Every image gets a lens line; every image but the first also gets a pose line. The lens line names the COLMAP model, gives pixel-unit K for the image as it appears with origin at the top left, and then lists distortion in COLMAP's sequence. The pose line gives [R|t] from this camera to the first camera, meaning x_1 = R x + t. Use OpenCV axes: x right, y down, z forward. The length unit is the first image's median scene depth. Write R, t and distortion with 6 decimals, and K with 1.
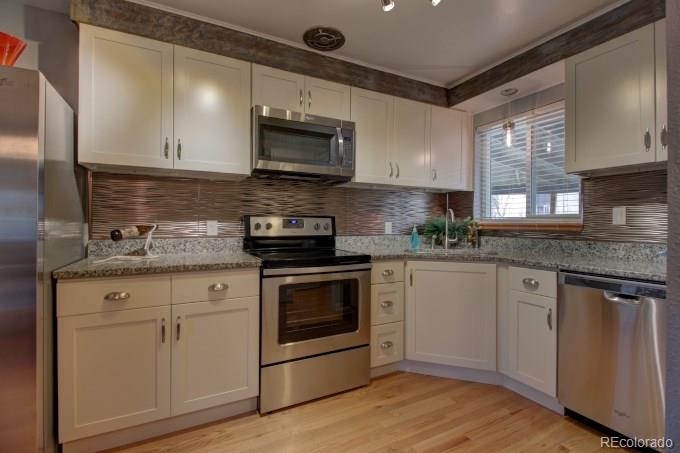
lens RADIAL K [[316.4, 0, 338.3], [0, 316.4, 222.3], [0, 0, 1]] dist [-0.002206, -0.000086]
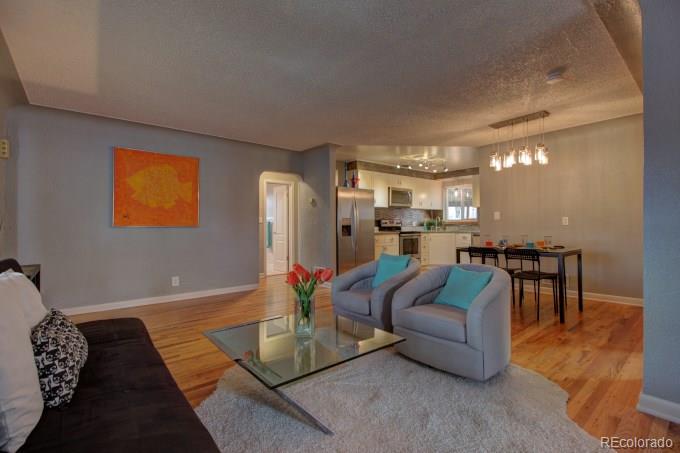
lens RADIAL K [[316.4, 0, 340.2], [0, 316.4, 226.7], [0, 0, 1]] dist [-0.002206, -0.000086]
pose [[0.975044, -0.017355, 0.221334, -1.310823], [0.015198, 0.999819, 0.011445, 0.005296], [-0.221493, -0.007795, 0.975131, -1.838216]]
